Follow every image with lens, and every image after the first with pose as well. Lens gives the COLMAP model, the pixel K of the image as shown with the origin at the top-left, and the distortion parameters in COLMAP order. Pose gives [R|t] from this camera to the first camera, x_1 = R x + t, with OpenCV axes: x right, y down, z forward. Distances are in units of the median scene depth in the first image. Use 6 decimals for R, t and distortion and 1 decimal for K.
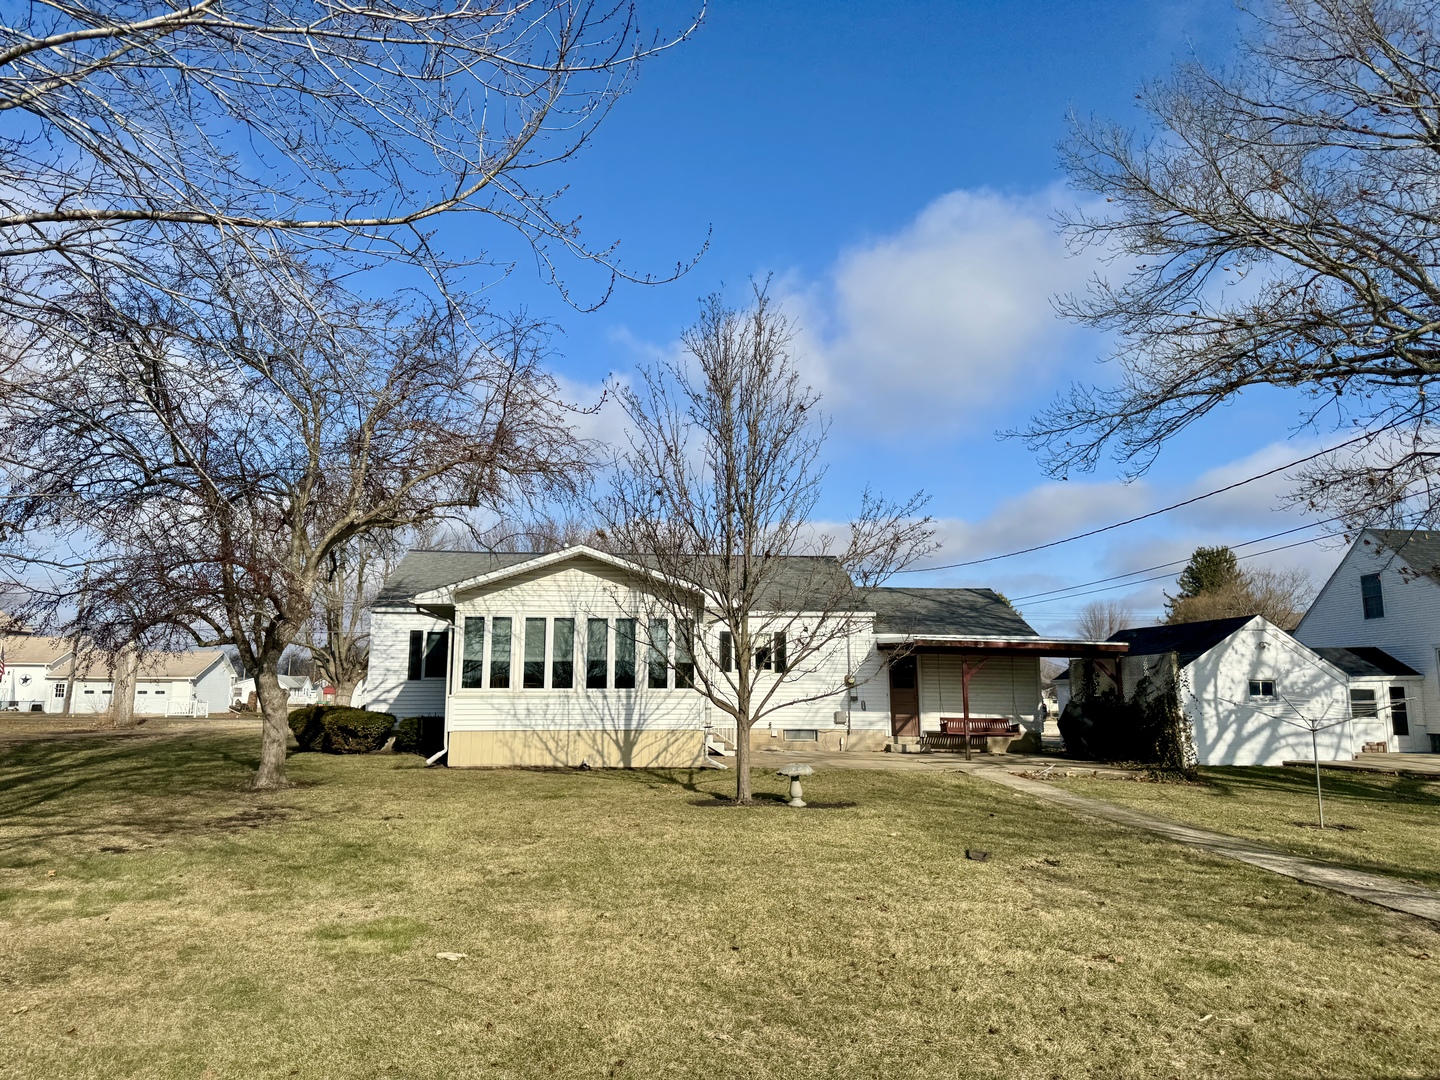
lens RADIAL K [[1029.7, 0, 720.0], [0, 1029.7, 540.0], [0, 0, 1]] dist [0.103224, -0.001989]
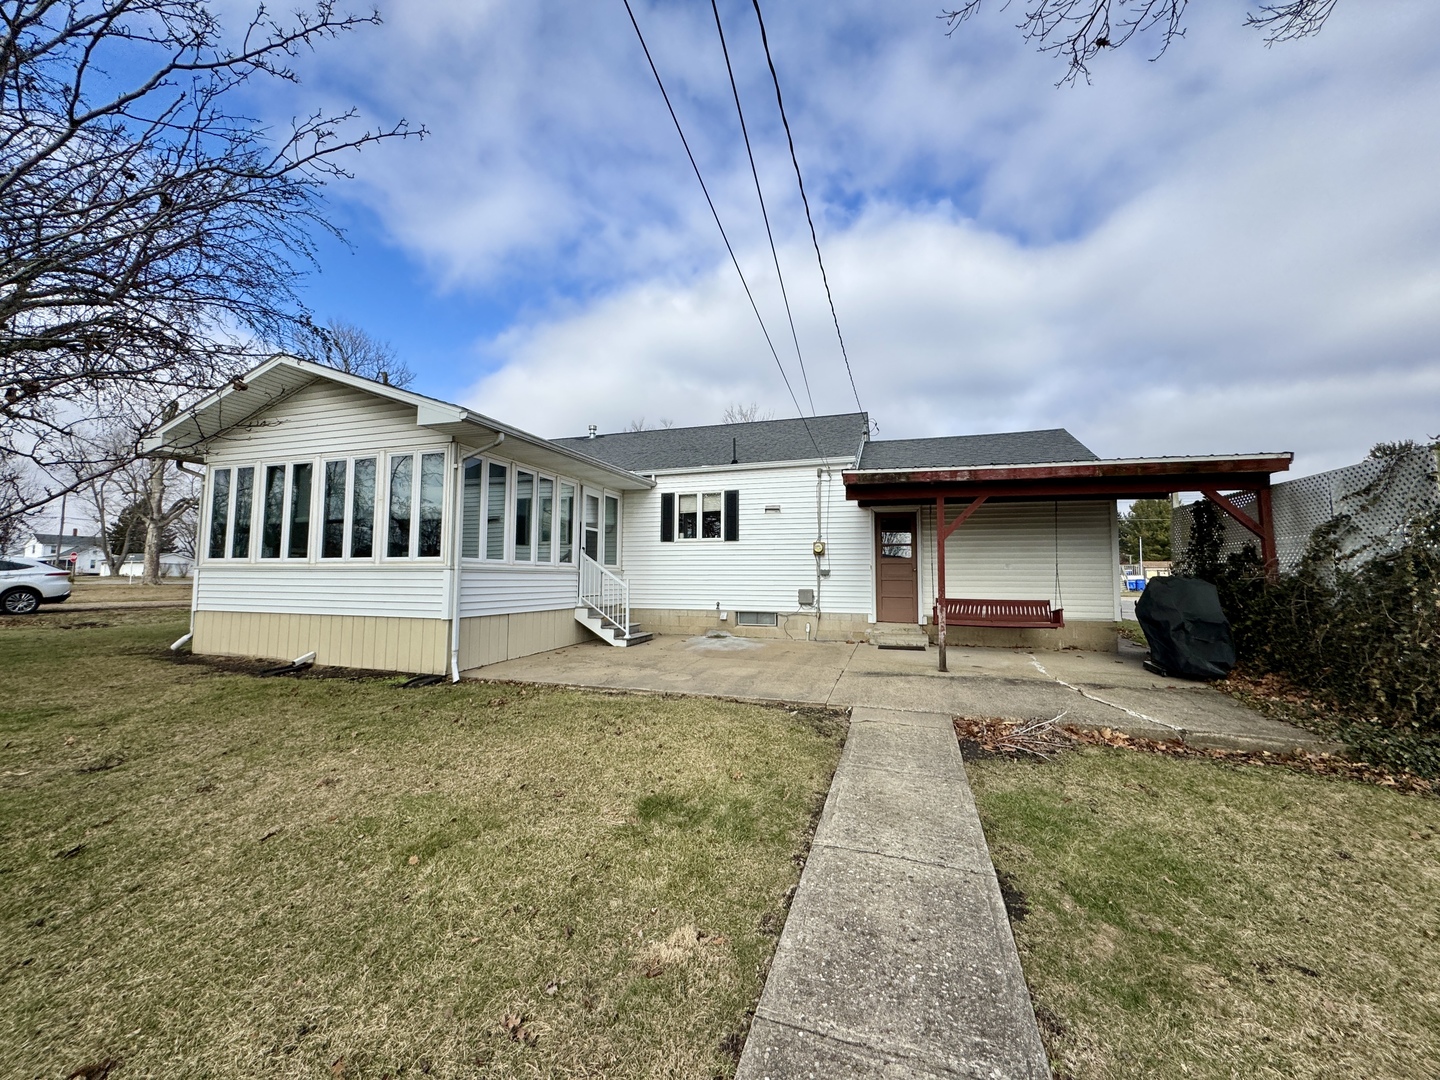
lens RADIAL K [[573.0, 0, 722.3], [0, 573.0, 536.4], [0, 0, 1]] dist [-0.001461, -0.000025]
pose [[0.912089, -0.027431, -0.409074, 0.262444], [0.062272, 0.995452, 0.072093, 0.103323], [0.405236, -0.091229, 0.909649, 0.663015]]
